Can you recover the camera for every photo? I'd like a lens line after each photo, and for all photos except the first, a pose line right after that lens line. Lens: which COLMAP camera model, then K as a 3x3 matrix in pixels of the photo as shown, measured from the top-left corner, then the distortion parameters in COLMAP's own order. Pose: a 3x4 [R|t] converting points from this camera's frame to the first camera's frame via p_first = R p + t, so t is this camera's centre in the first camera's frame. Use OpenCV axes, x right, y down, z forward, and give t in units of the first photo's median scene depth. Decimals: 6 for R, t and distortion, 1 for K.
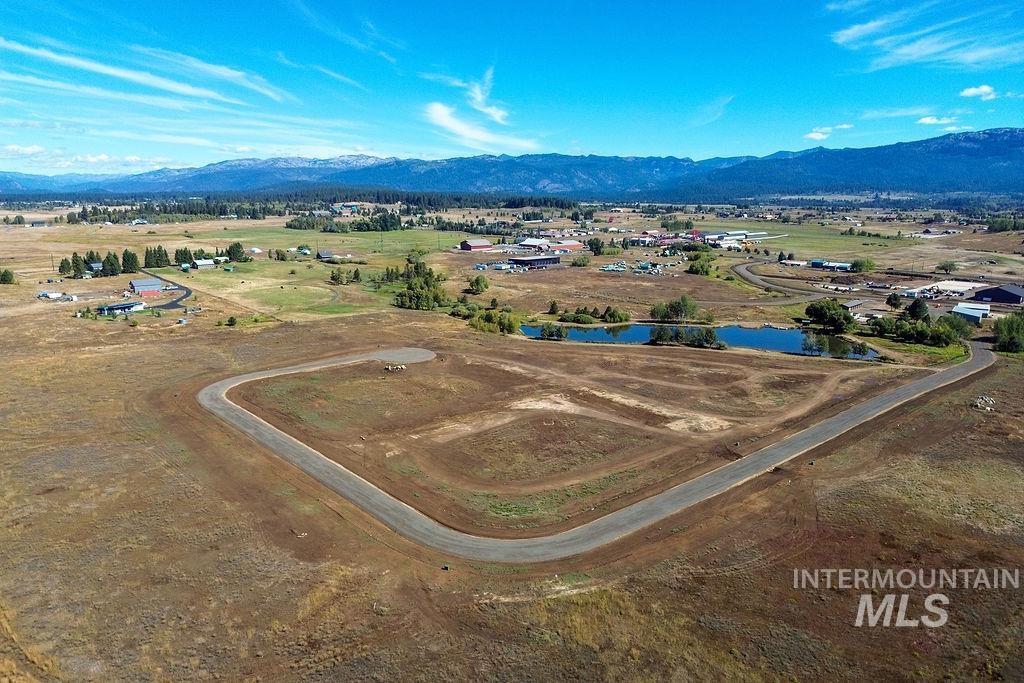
lens RADIAL K [[723.9, 0, 511.7], [0, 723.9, 336.4], [0, 0, 1]] dist [0.068286, -0.061679]
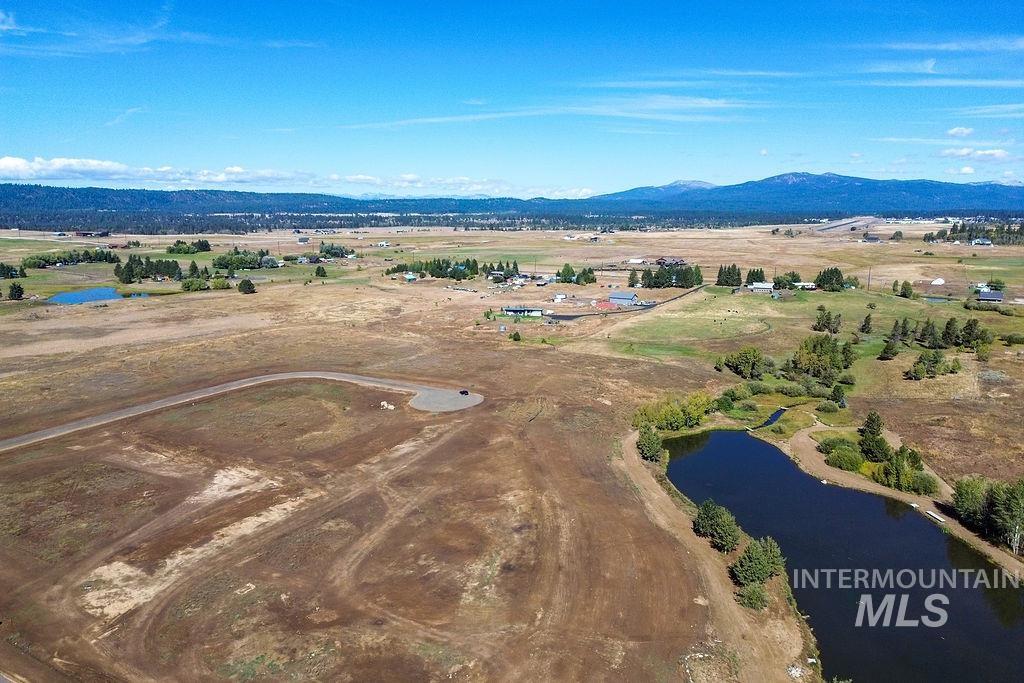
lens RADIAL K [[723.9, 0, 504.9], [0, 723.9, 349.4], [0, 0, 1]] dist [0.068286, -0.061679]
pose [[0.286974, 0.185667, -0.939773, 0.650189], [-0.189507, 0.972652, 0.134294, -0.158025], [0.939006, 0.139555, 0.314311, 0.791642]]
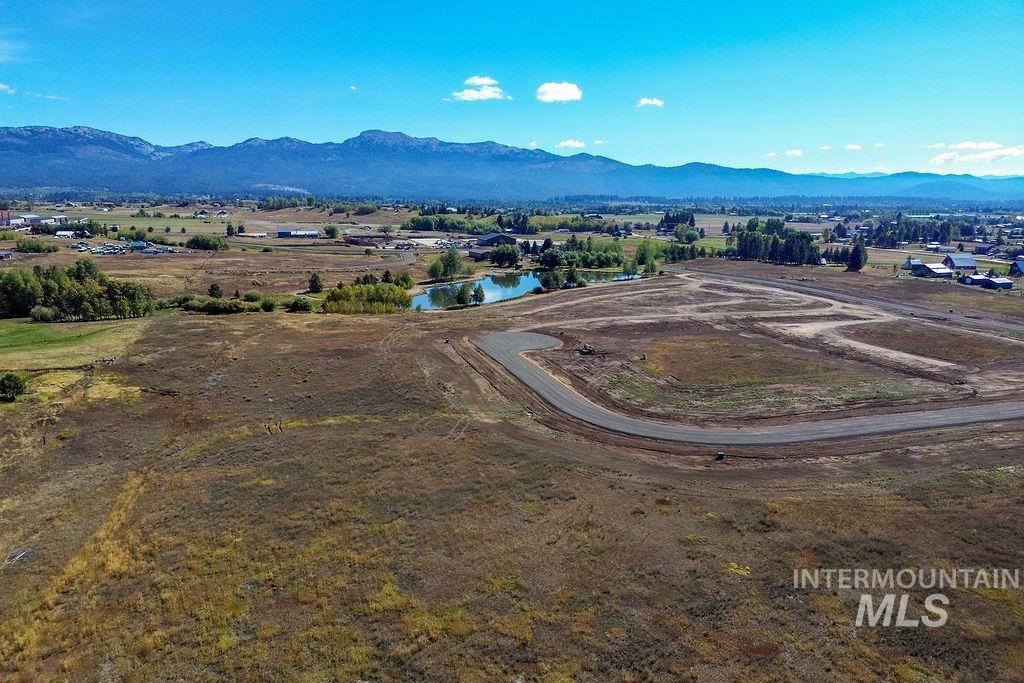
lens RADIAL K [[723.9, 0, 514.6], [0, 723.9, 334.6], [0, 0, 1]] dist [0.068286, -0.061679]
pose [[0.394575, -0.173600, 0.902316, -0.691202], [0.177070, 0.977950, 0.110721, -0.047580], [-0.901641, 0.116086, 0.416614, 0.734392]]
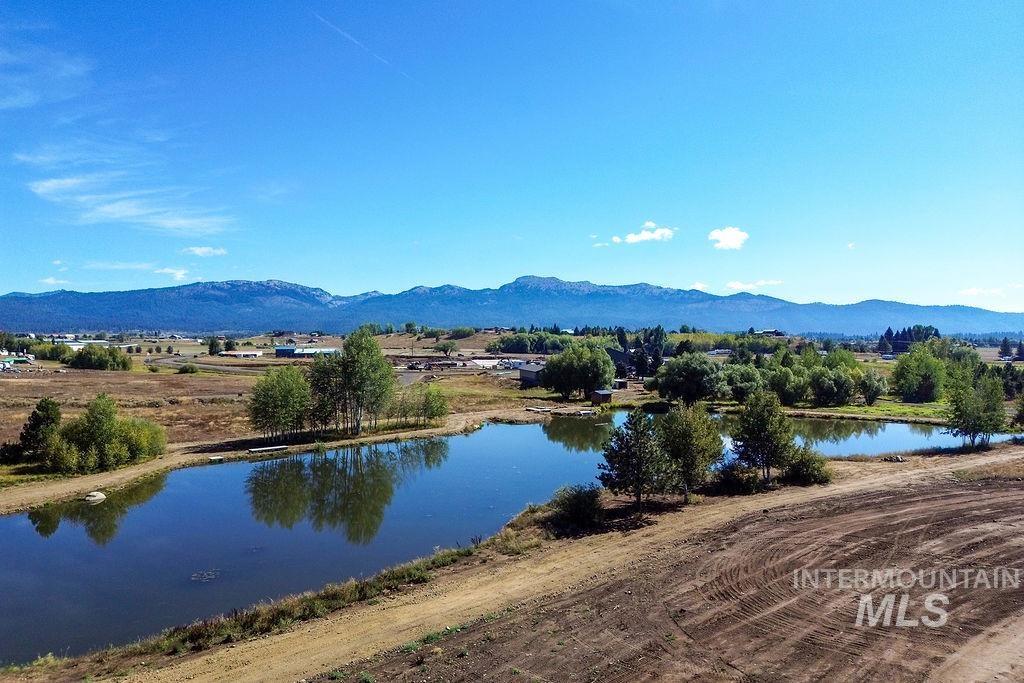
lens RADIAL K [[723.9, 0, 509.0], [0, 723.9, 338.6], [0, 0, 1]] dist [0.068286, -0.061679]
pose [[0.584625, -0.003192, 0.811298, 0.048405], [0.162082, 0.980293, -0.112941, -0.016711], [-0.794949, 0.197525, 0.573621, 1.004386]]
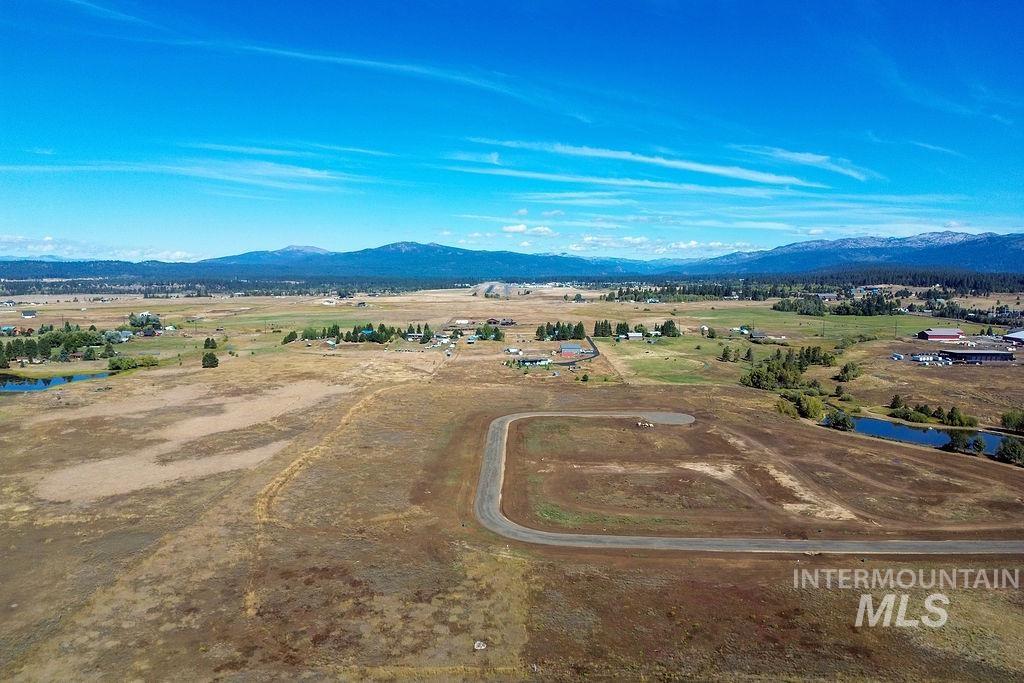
lens RADIAL K [[723.9, 0, 504.3], [0, 723.9, 345.0], [0, 0, 1]] dist [0.068286, -0.061679]
pose [[0.730835, 0.070027, -0.678952, 0.450507], [-0.135113, 0.989882, -0.043341, -0.004311], [0.669047, 0.123411, 0.732902, -0.059407]]
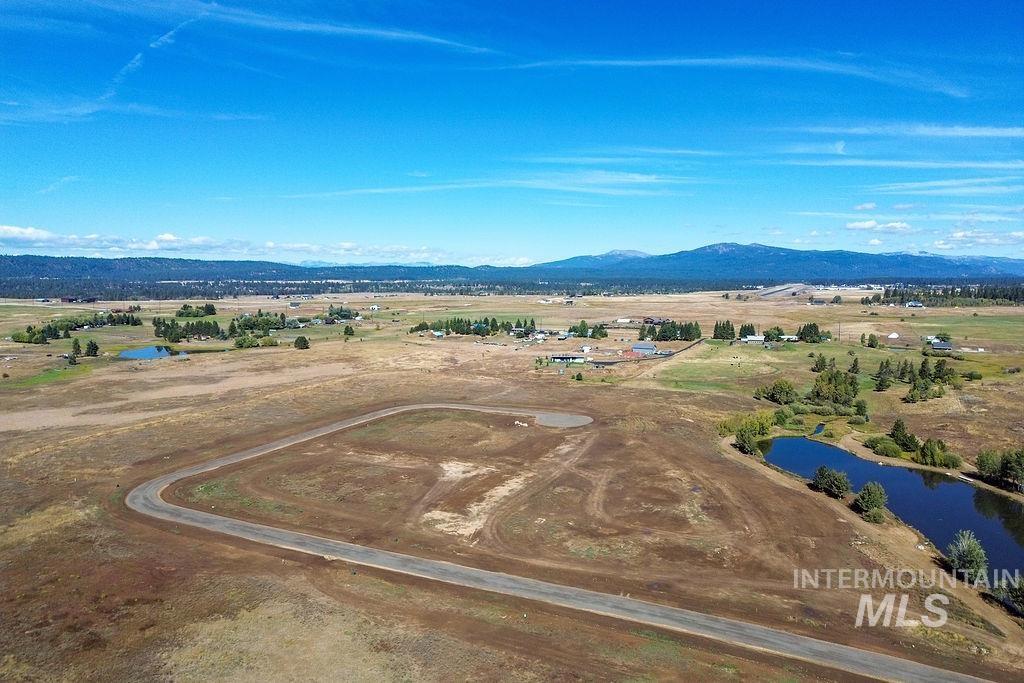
lens RADIAL K [[723.9, 0, 503.0], [0, 723.9, 349.0], [0, 0, 1]] dist [0.068286, -0.061679]
pose [[0.363044, 0.096500, -0.926761, 0.792298], [-0.184941, 0.982297, 0.029835, -0.092274], [0.913234, 0.160565, 0.374464, 0.504389]]
